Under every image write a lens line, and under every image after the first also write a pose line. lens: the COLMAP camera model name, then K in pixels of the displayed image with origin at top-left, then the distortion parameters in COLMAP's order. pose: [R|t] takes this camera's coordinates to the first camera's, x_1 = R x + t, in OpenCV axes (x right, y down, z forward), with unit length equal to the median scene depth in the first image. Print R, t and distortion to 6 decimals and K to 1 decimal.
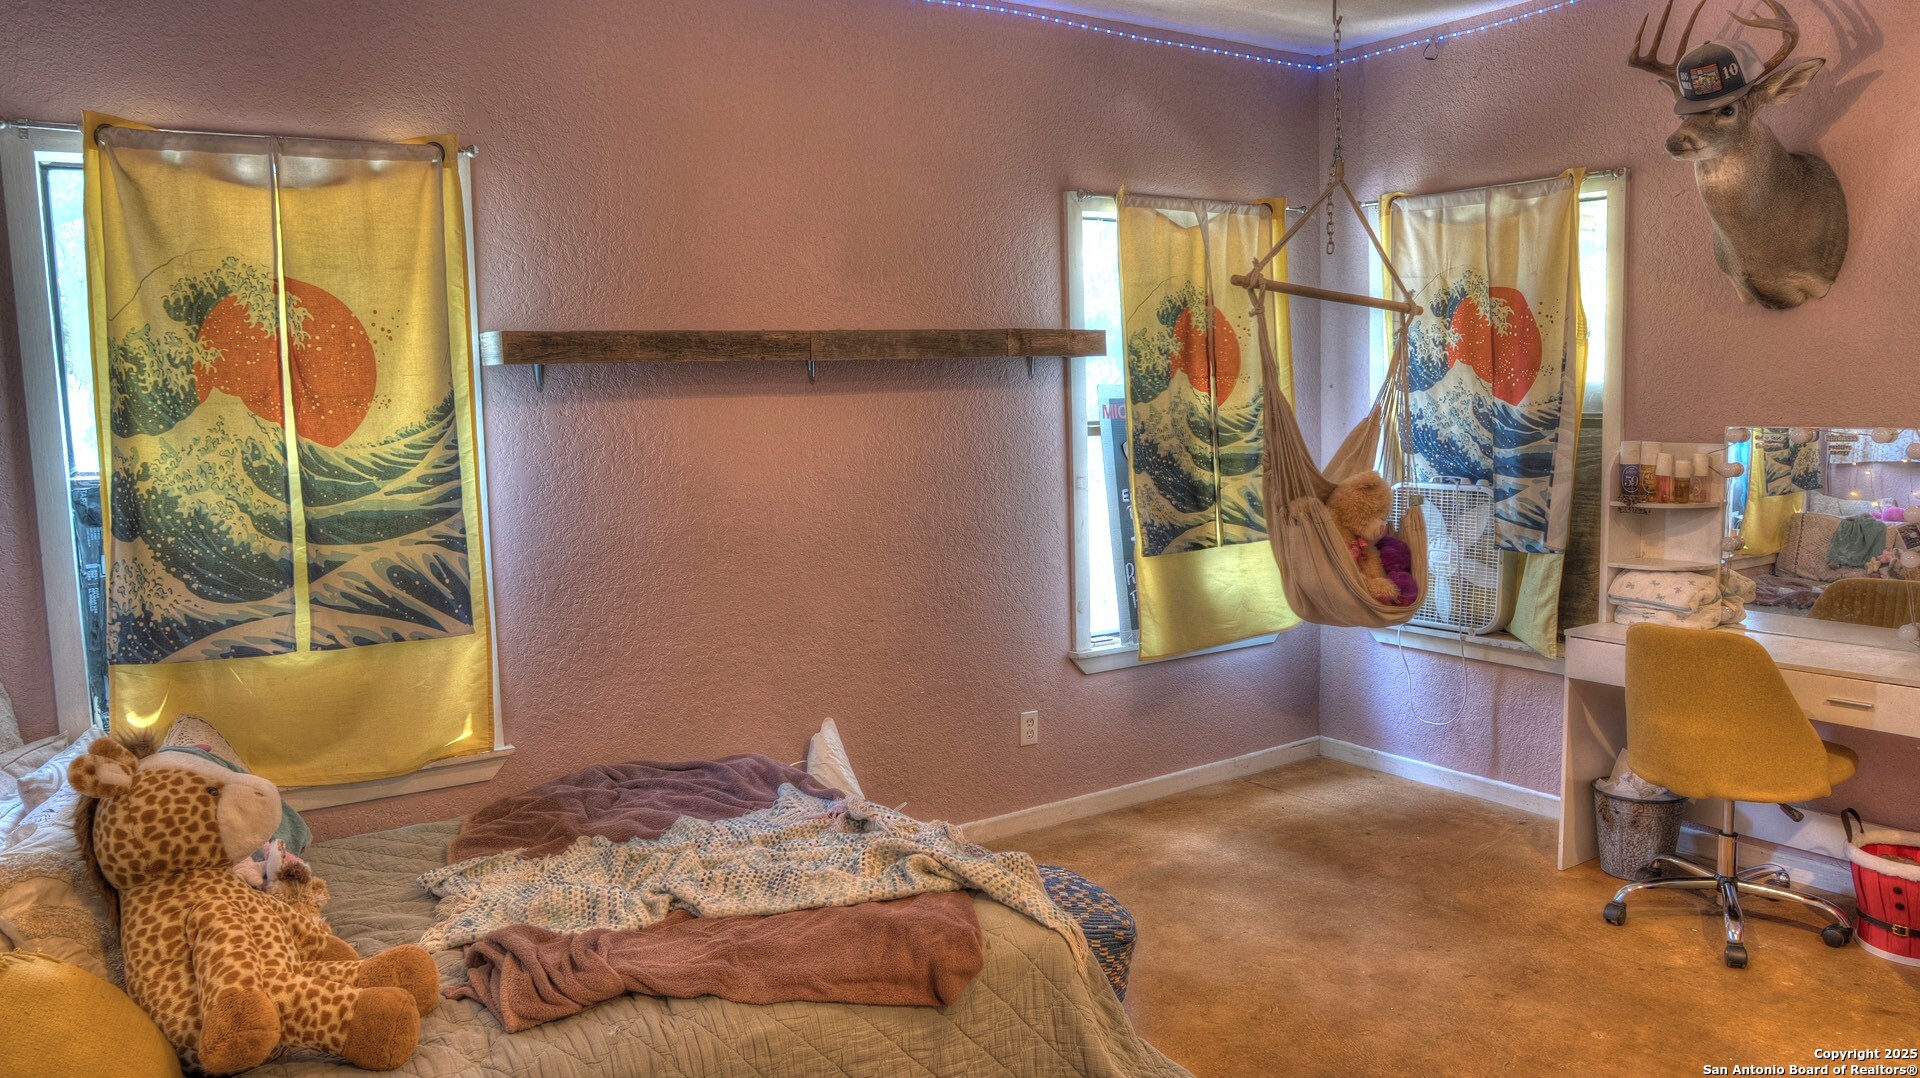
lens RADIAL K [[1341.7, 0, 958.2], [0, 1341.7, 534.7], [0, 0, 1]] dist [-0.109934, 0.072710]
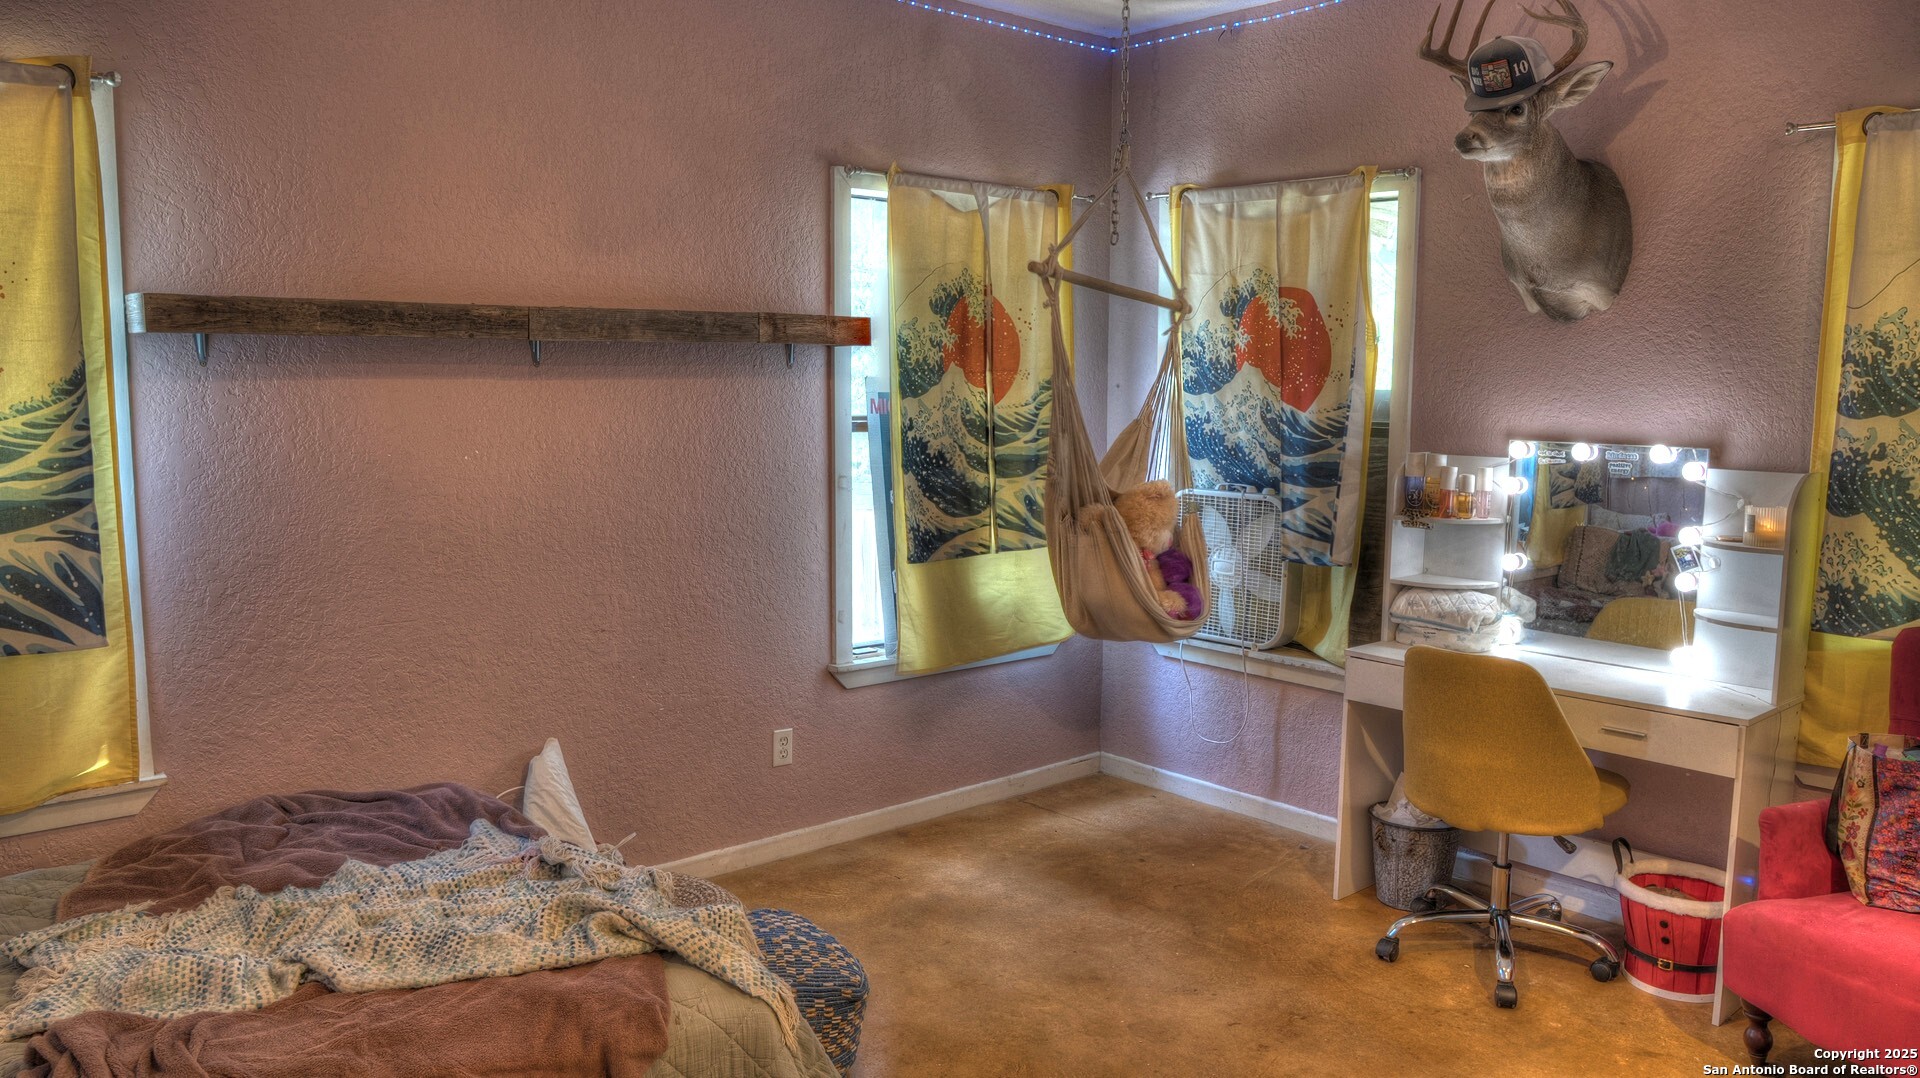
lens RADIAL K [[1341.7, 0, 958.2], [0, 1341.7, 534.7], [0, 0, 1]] dist [-0.109934, 0.072710]
pose [[0.991224, 0.018328, 0.130914, 0.062611], [-0.019180, 0.999802, 0.005252, -0.011387], [-0.130792, -0.007717, 0.991380, 0.091988]]
